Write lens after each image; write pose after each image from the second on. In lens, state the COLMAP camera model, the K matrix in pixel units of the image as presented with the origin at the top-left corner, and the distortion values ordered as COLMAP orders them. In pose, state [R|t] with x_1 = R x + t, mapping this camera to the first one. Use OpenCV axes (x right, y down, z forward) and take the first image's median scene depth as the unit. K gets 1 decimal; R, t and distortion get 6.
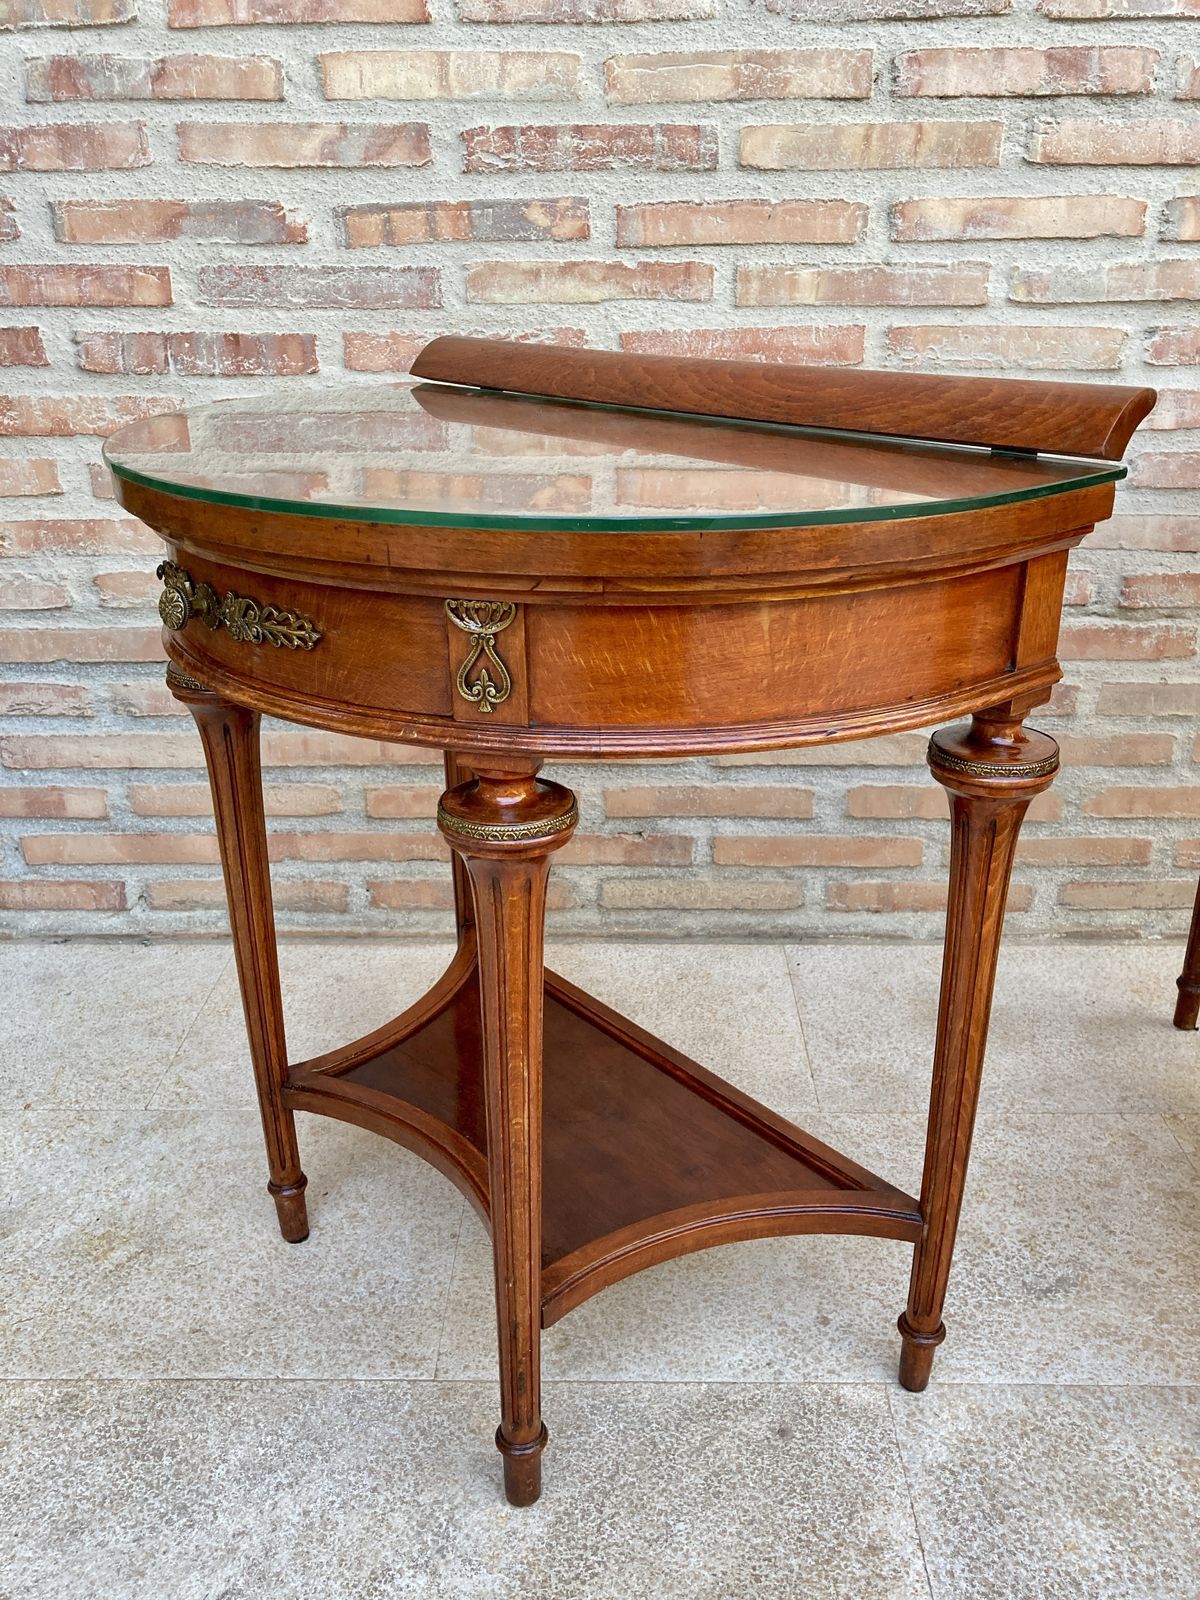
lens RADIAL K [[1326.2, 0, 604.1], [0, 1326.2, 800.7], [0, 0, 1]] dist [0.014279, -0.009123]
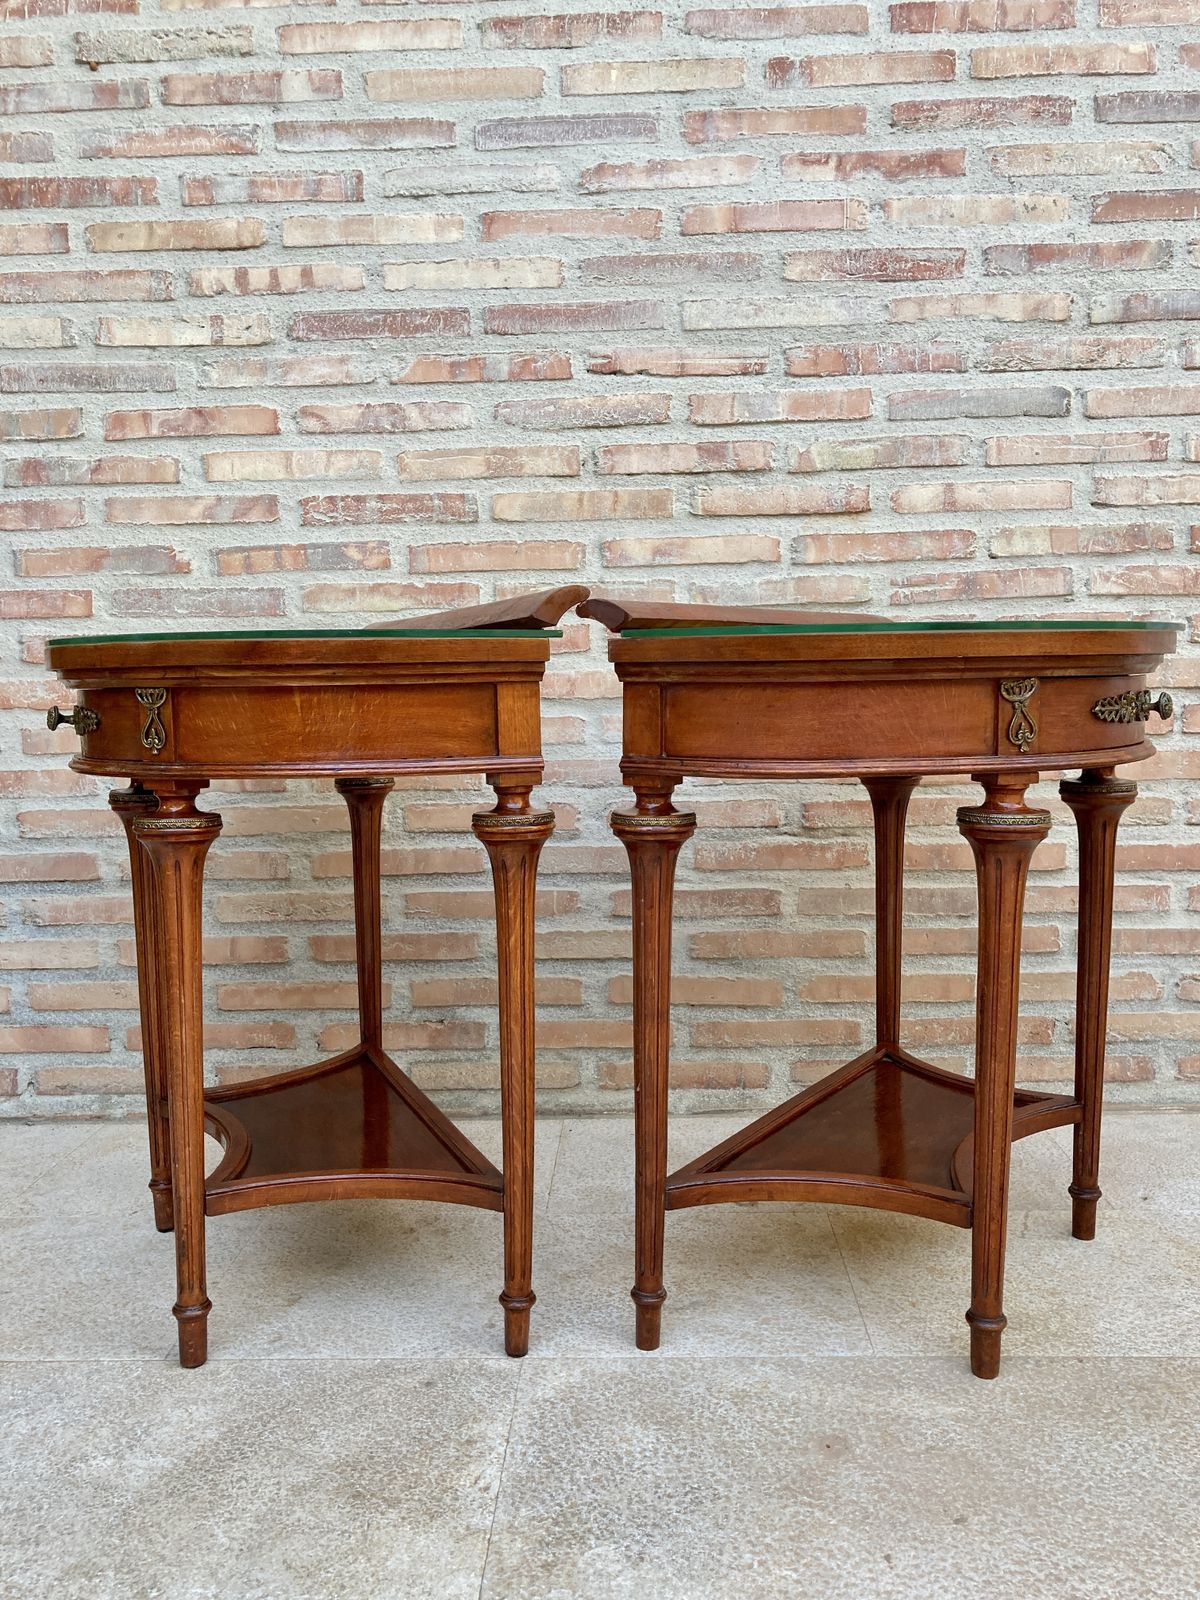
lens RADIAL K [[1326.2, 0, 606.4], [0, 1326.2, 795.9], [0, 0, 1]] dist [0.014279, -0.009123]
pose [[0.999820, -0.010606, -0.015754, 0.242007], [0.005242, 0.951422, -0.307844, 0.246891], [0.018254, 0.307706, 0.951306, -0.266474]]
